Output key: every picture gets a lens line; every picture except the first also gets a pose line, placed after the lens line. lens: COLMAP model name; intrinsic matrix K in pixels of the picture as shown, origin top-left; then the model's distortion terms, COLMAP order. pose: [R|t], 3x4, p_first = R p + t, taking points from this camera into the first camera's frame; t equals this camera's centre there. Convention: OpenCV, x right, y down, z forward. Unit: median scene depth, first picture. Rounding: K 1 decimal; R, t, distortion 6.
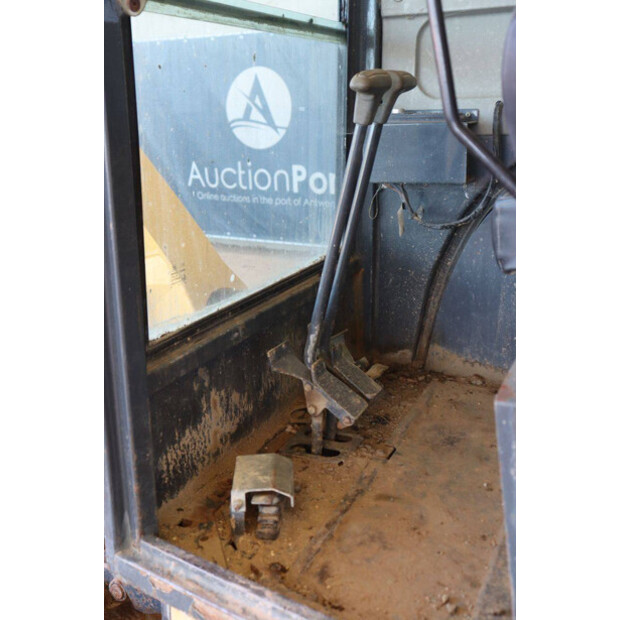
lens RADIAL K [[700.1, 0, 290.0], [0, 700.1, 310.9], [0, 0, 1]] dist [-0.056783, 0.006272]
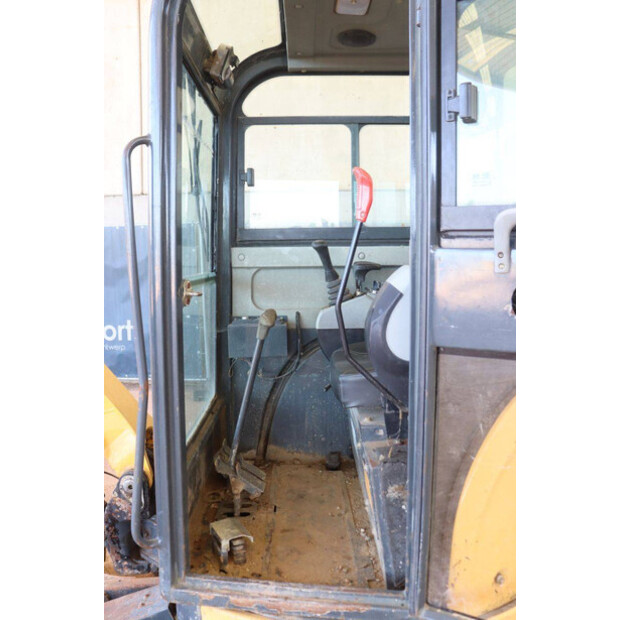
lens RADIAL K [[511.8, 0, 310.0], [0, 511.8, 310.0], [0, 0, 1]] dist [-0.101604, 0.004017]
pose [[0.887322, -0.019269, 0.460747, -0.421045], [0.110753, 0.978788, -0.172359, -0.077072], [-0.447653, 0.203967, 0.870635, -0.339750]]
